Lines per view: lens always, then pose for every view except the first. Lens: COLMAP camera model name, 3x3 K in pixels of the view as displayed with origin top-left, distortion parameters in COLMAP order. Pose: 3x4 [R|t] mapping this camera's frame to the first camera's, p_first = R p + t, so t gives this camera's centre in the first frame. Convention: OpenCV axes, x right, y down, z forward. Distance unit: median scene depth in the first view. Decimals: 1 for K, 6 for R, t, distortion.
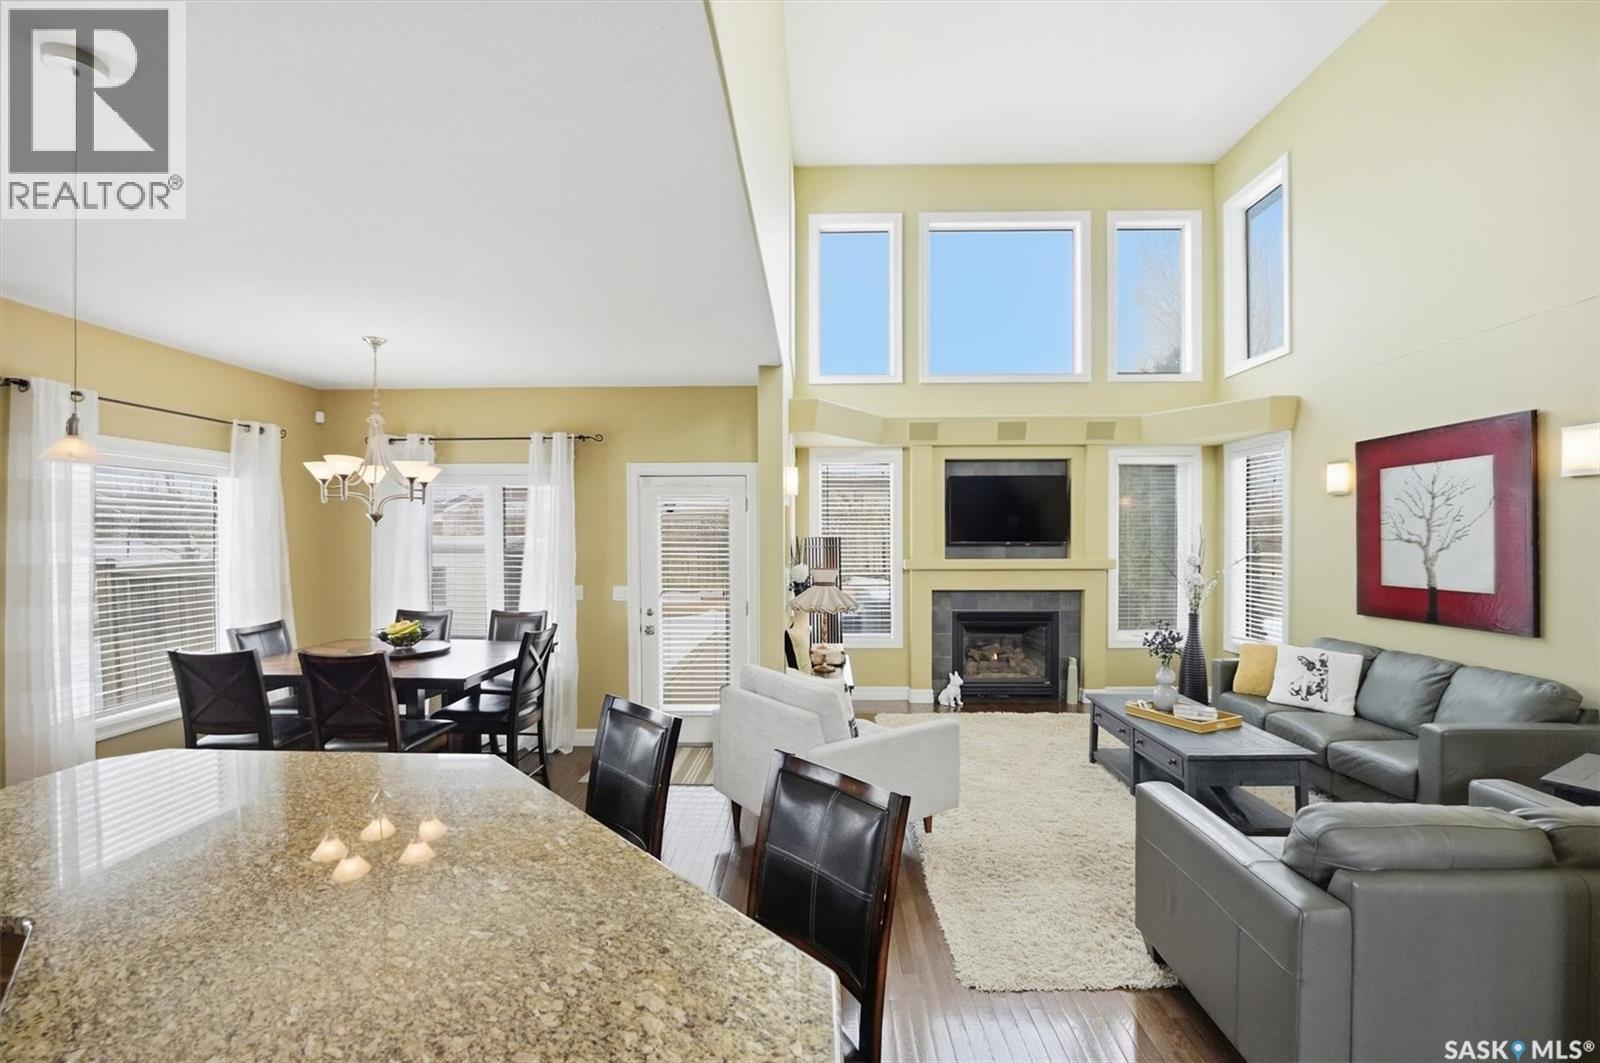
lens RADIAL K [[758.9, 0, 800.0], [0, 758.9, 540.0], [0, 0, 1]] dist [-0.026907, -0.000454]
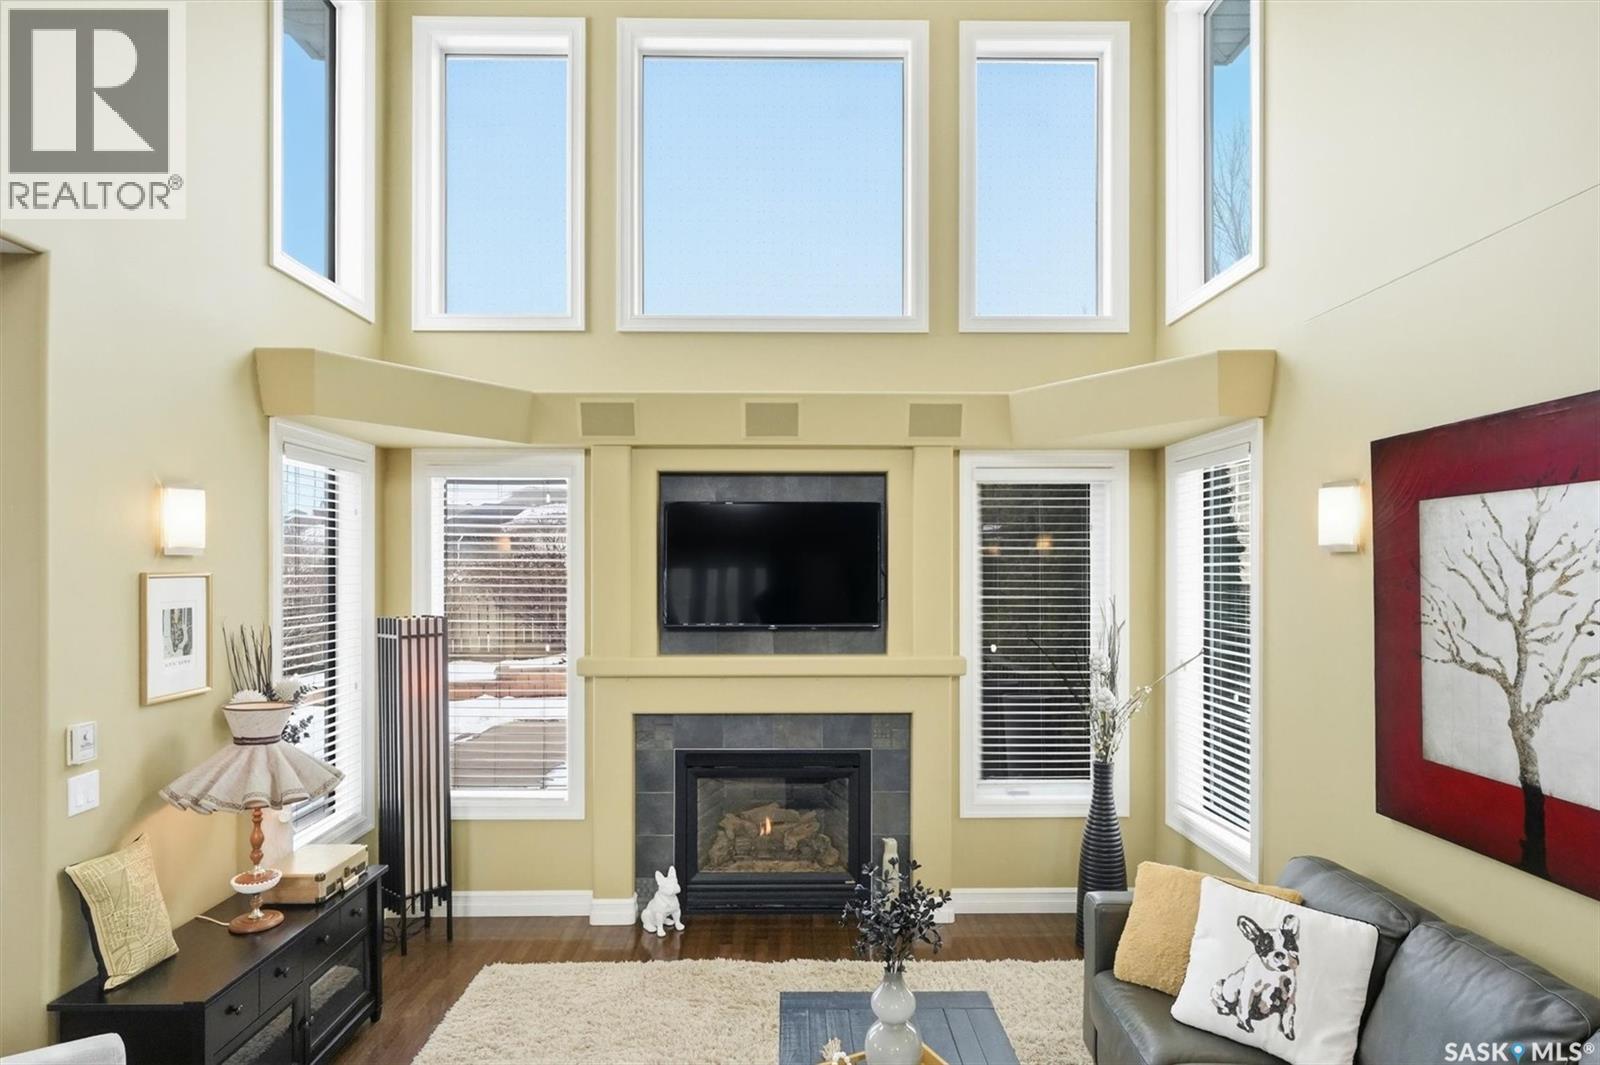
lens RADIAL K [[983.5, 0, 799.9], [0, 983.5, 550.4], [0, 0, 1]] dist [-0.002703, 0.001586]
pose [[0.999253, 0.003668, 0.038459, 0.293295], [-0.002948, 0.999820, -0.018758, -0.040758], [-0.038521, 0.018630, 0.999084, 0.323469]]
